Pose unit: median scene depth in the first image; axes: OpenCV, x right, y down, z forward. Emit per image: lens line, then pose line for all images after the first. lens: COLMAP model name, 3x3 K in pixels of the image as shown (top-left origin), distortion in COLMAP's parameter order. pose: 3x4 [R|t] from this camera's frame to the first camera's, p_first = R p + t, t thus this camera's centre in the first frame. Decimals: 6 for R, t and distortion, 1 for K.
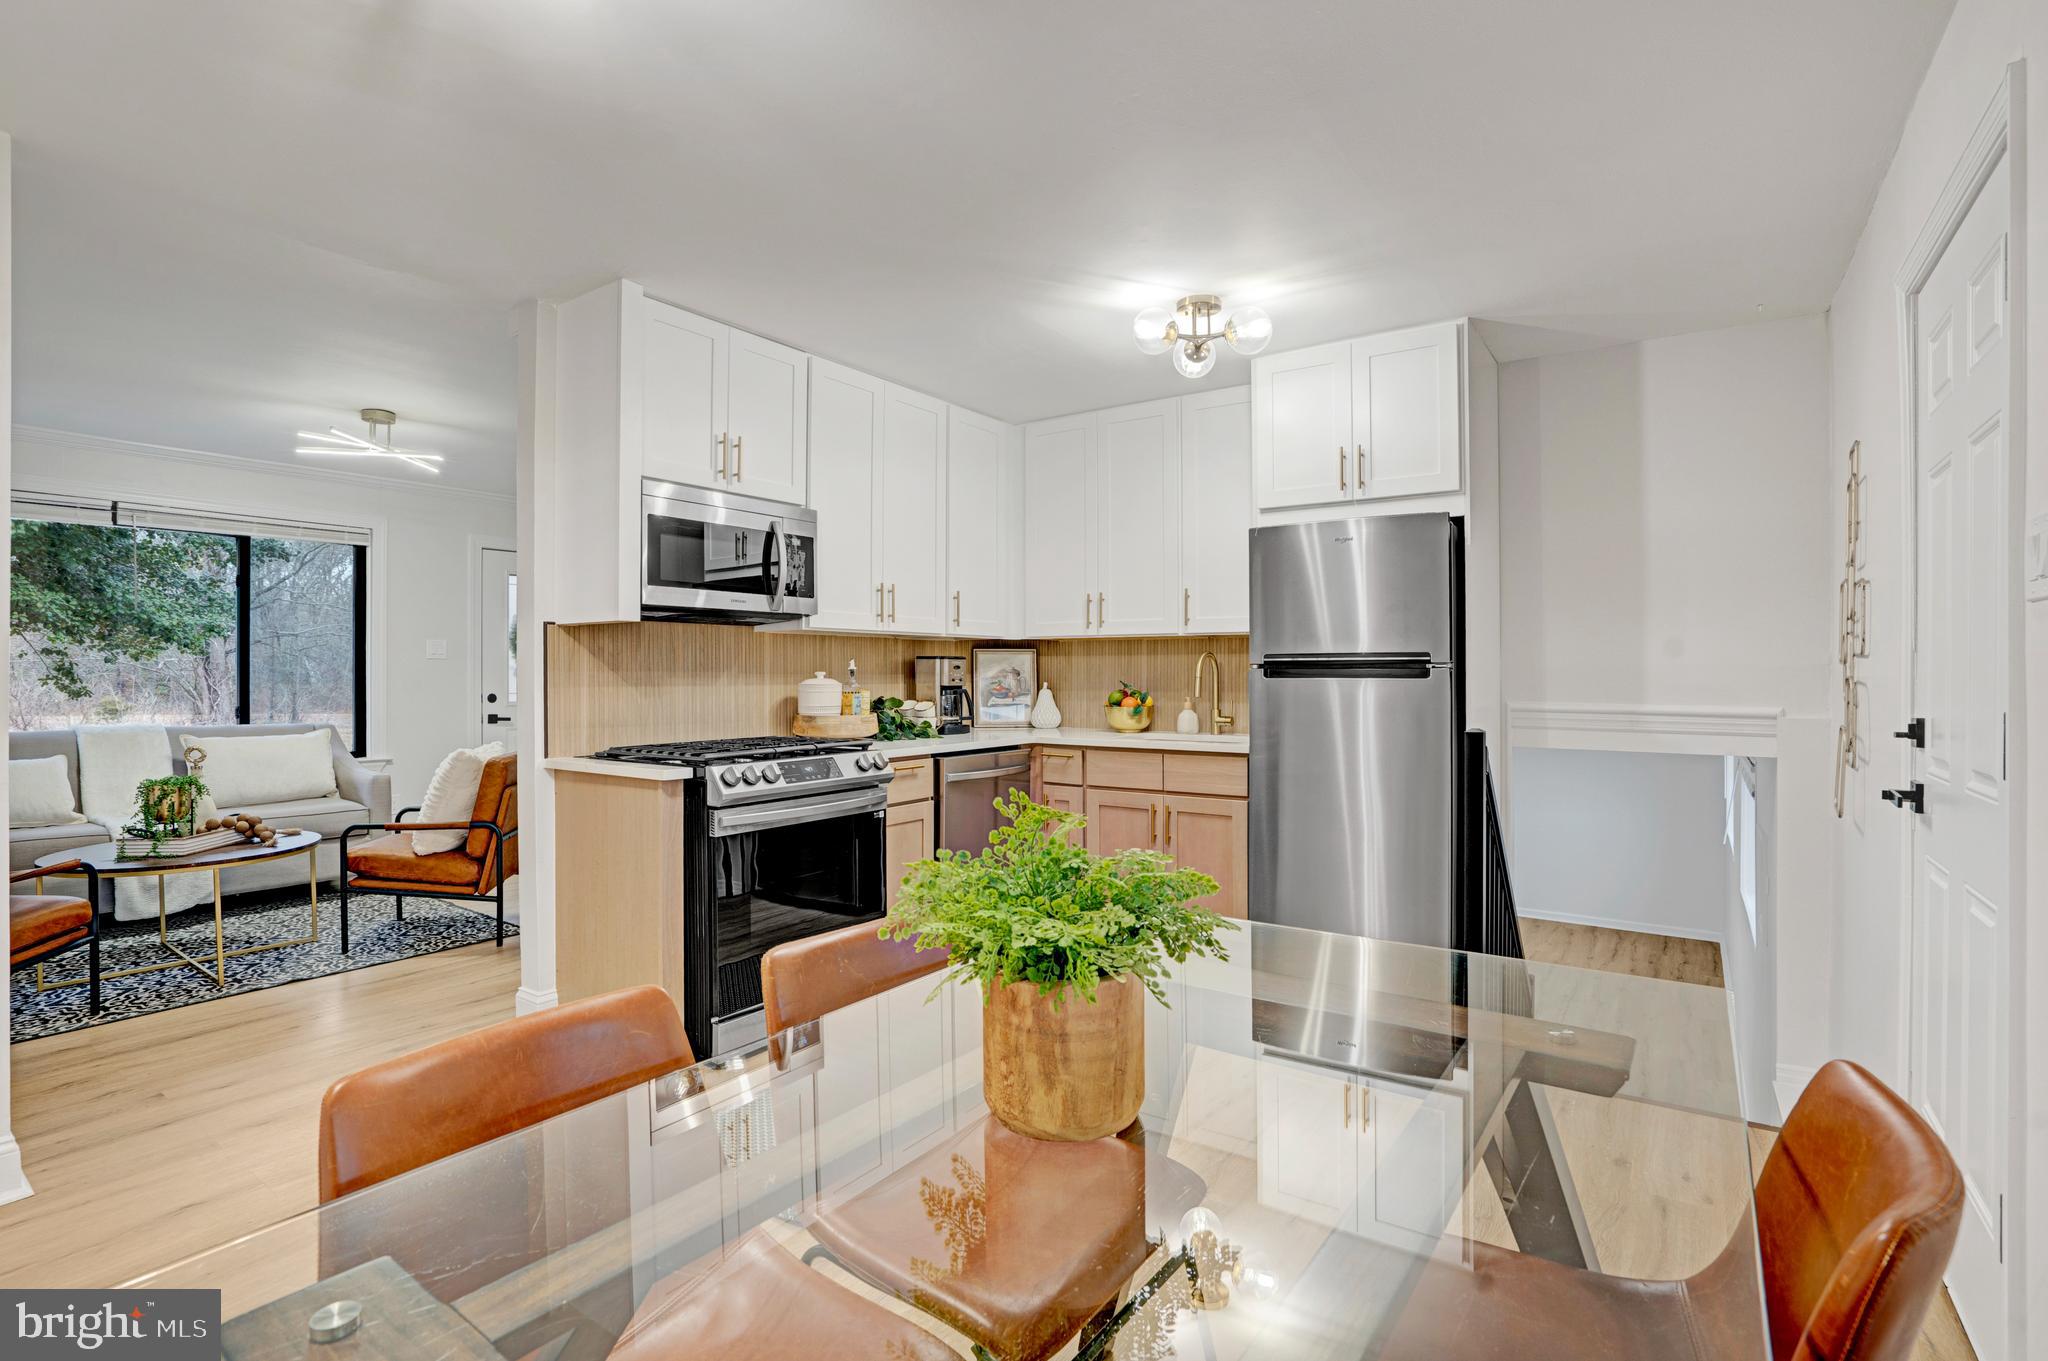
lens RADIAL K [[1003.6, 0, 1019.6], [0, 1003.6, 652.3], [0, 0, 1]] dist [-0.000458, 0.000746]
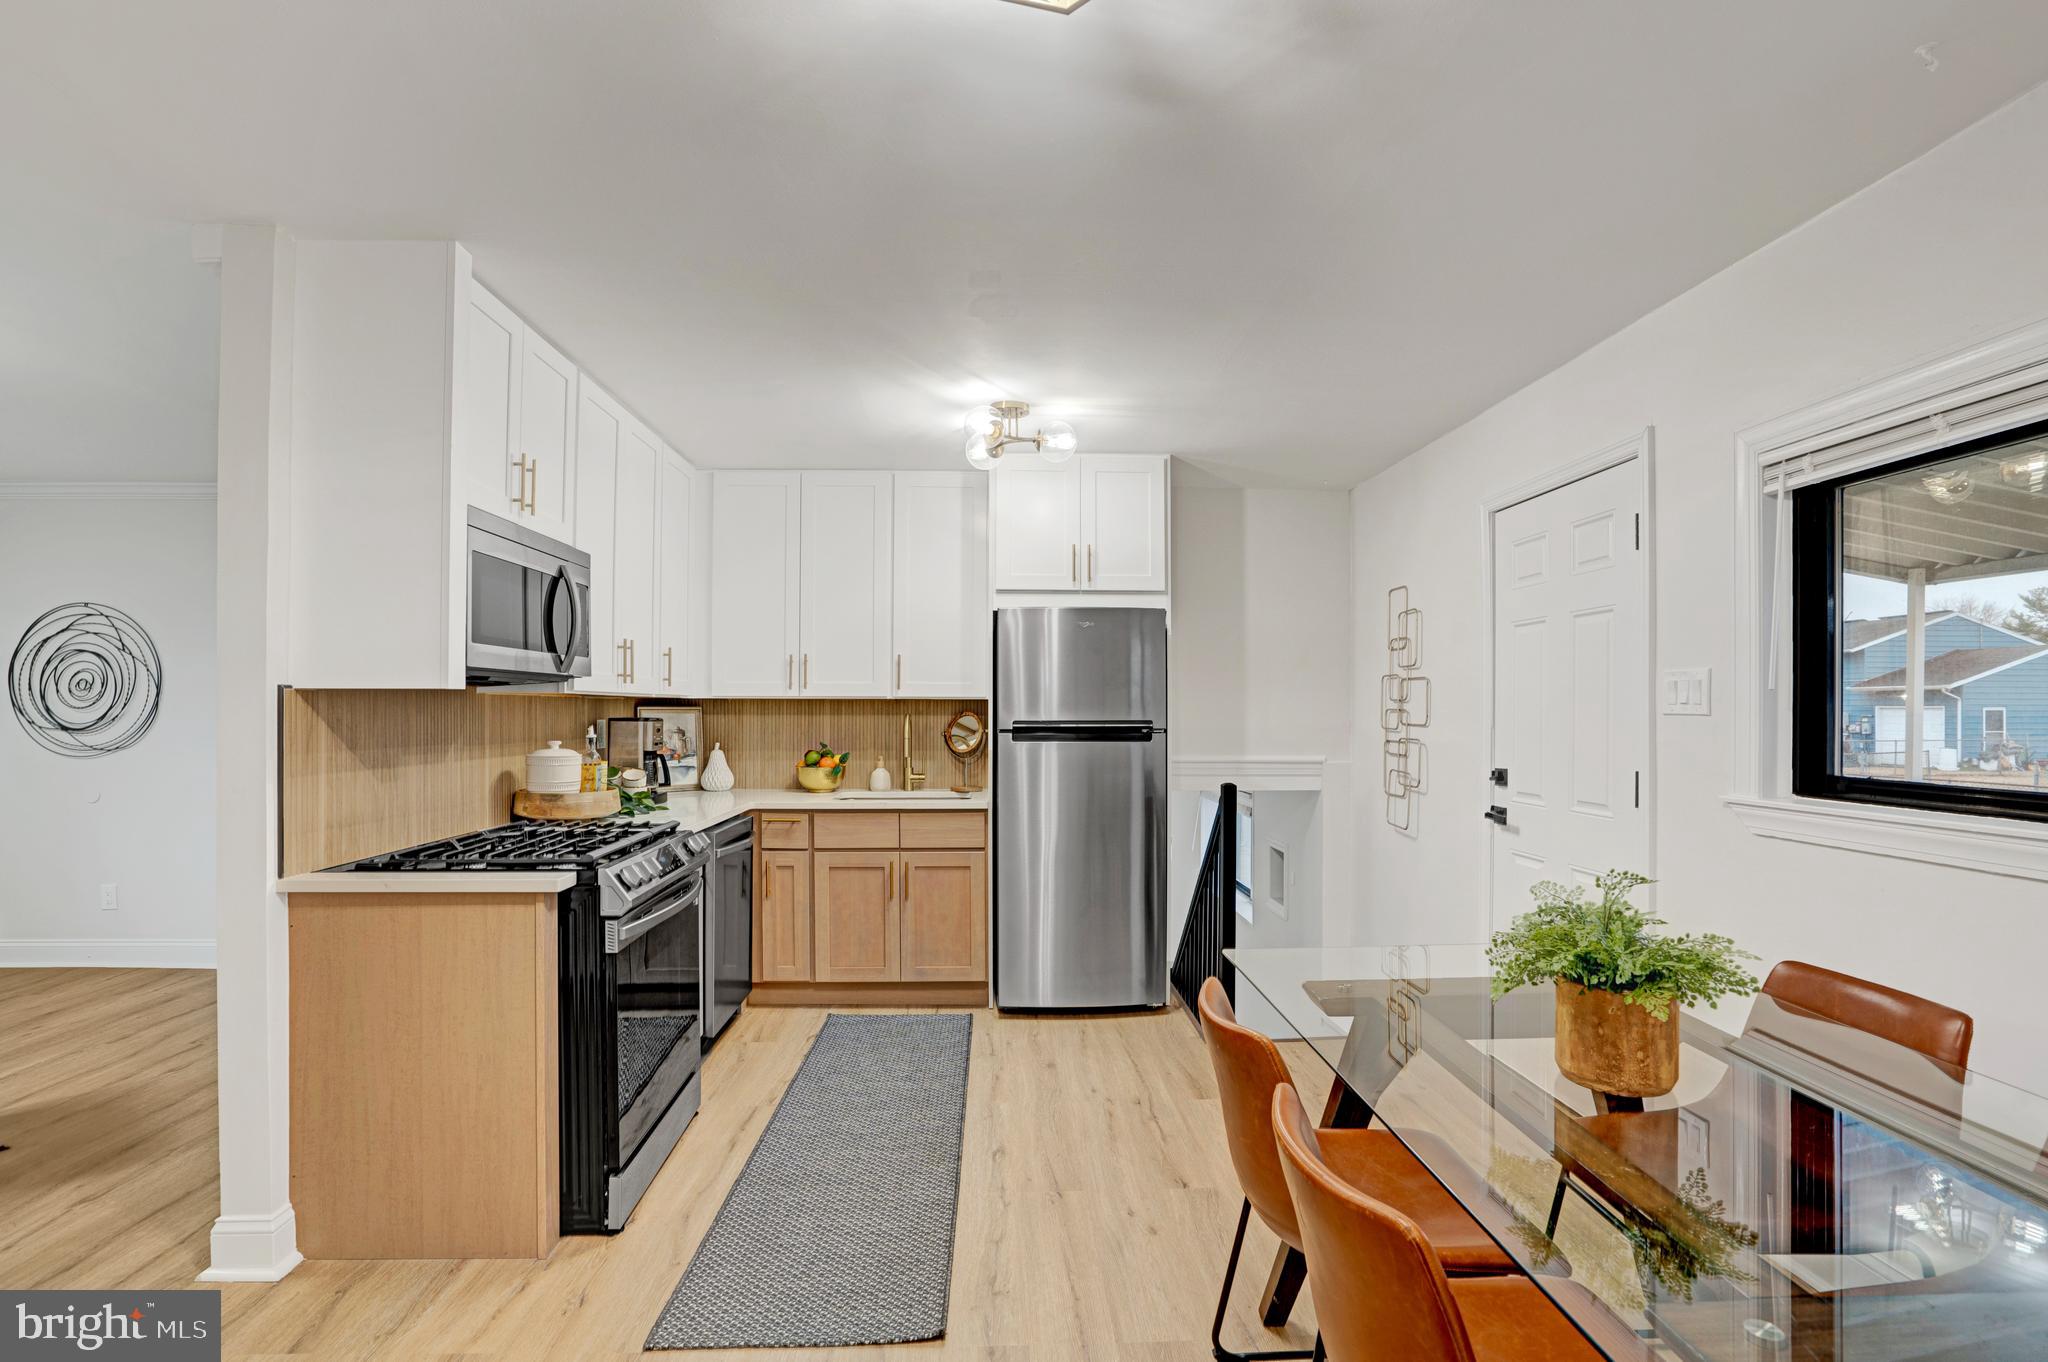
lens RADIAL K [[984.4, 0, 1024.0], [0, 984.4, 681.0], [0, 0, 1]] dist [-0.002987, -0.000148]
pose [[0.793637, 0.020288, 0.608053, -0.385117], [-0.016196, 0.999794, -0.012219, -0.026861], [-0.608176, -0.000151, 0.793803, 0.104596]]
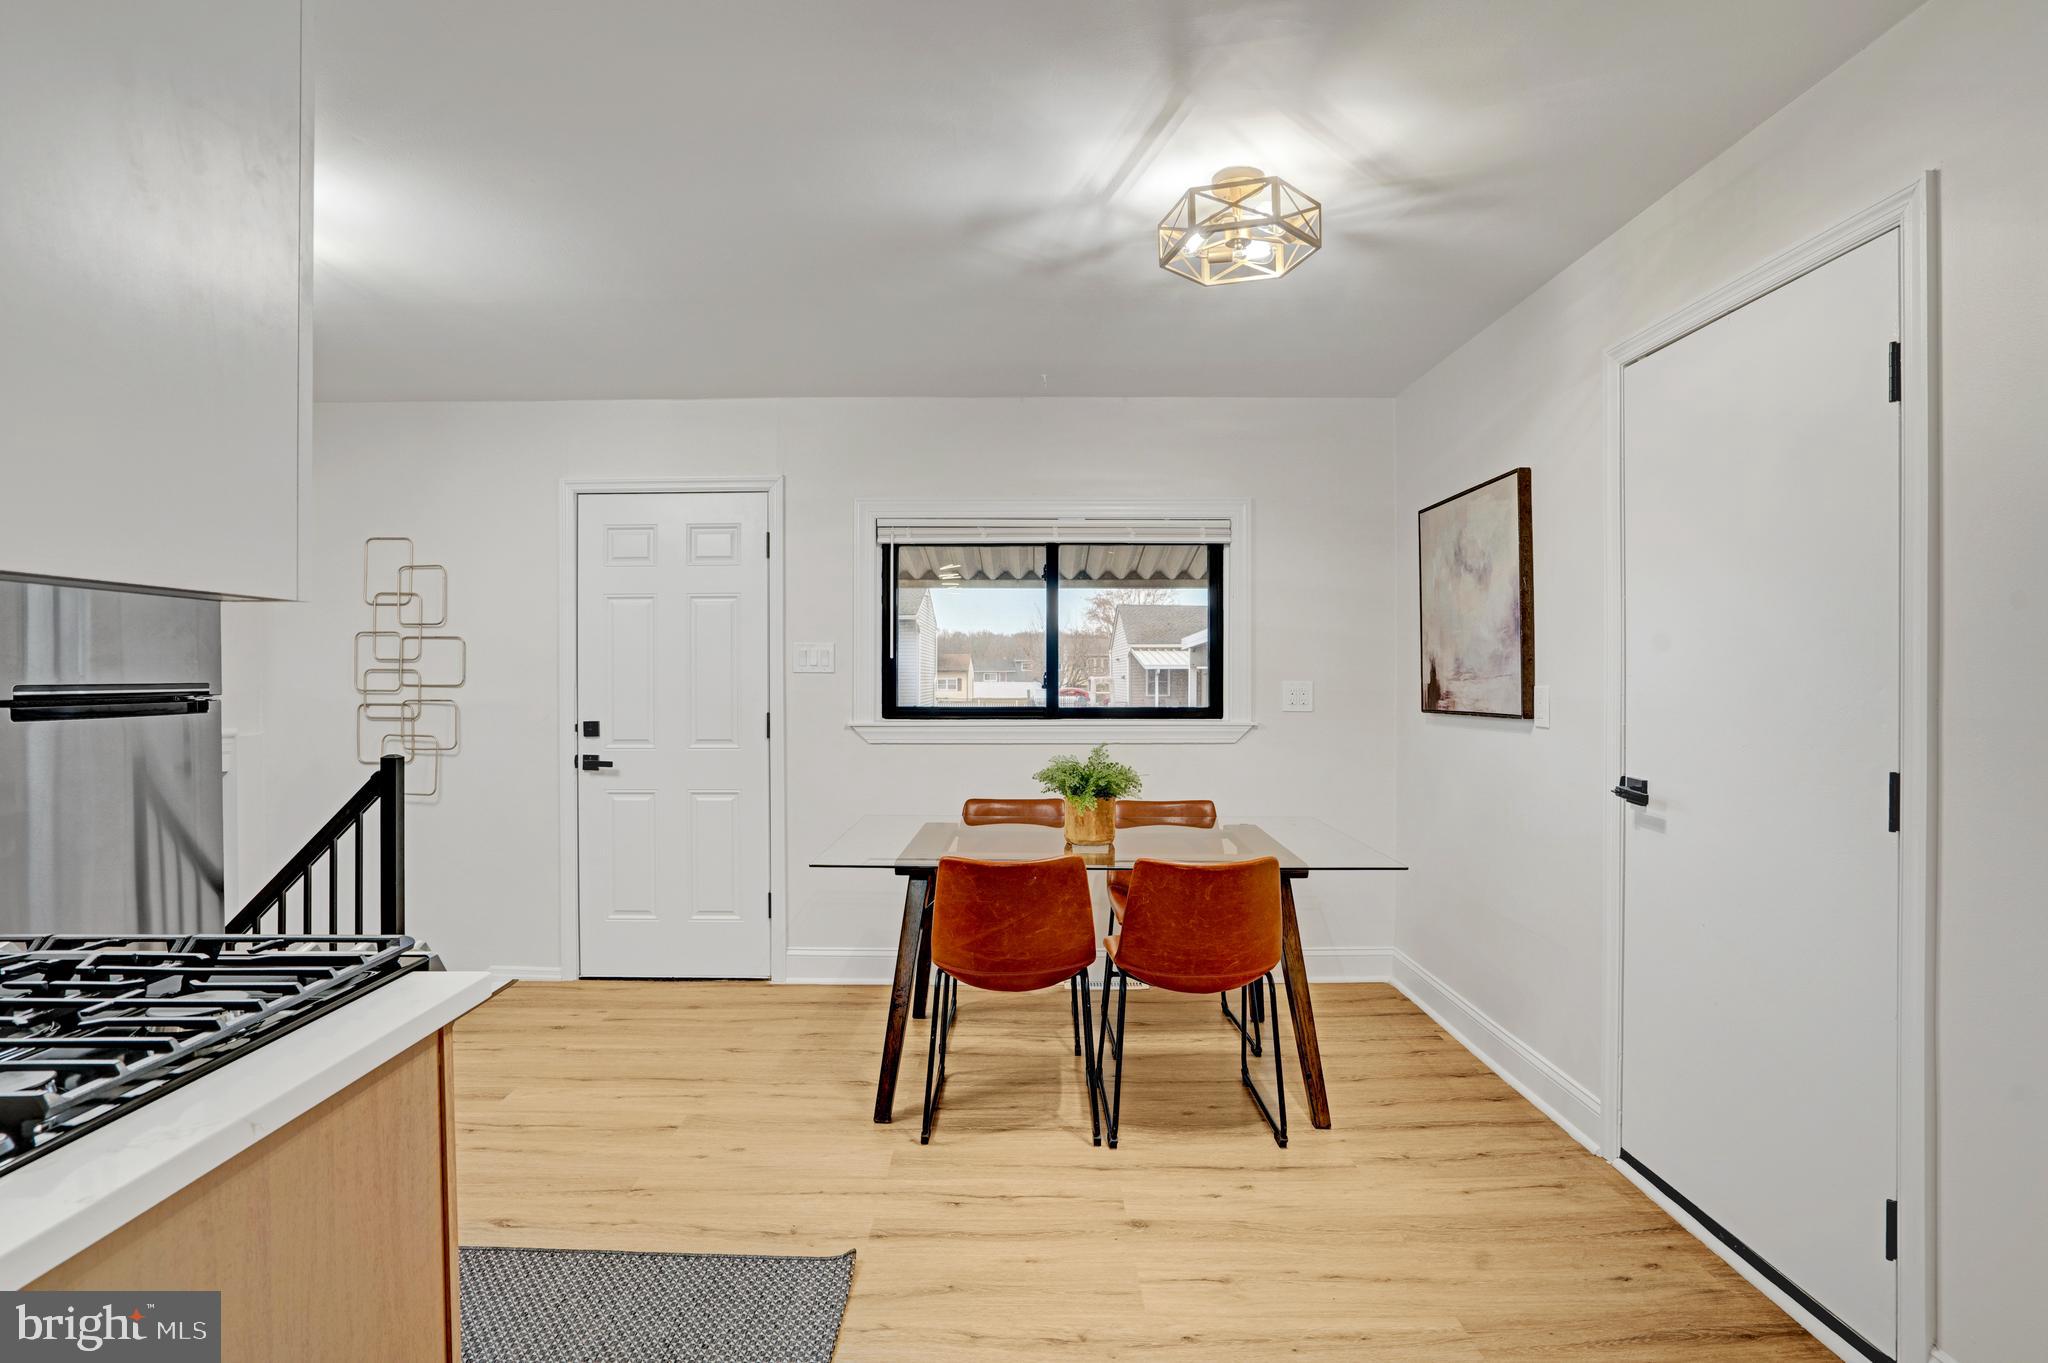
lens RADIAL K [[1015.8, 0, 1024.0], [0, 1015.8, 681.5], [0, 0, 1]] dist [-0.001590, -0.000098]
pose [[-0.575641, -0.005209, 0.817686, -0.607960], [-0.019439, 0.999784, -0.007316, -0.008151], [-0.817471, -0.020107, -0.575618, 0.774425]]
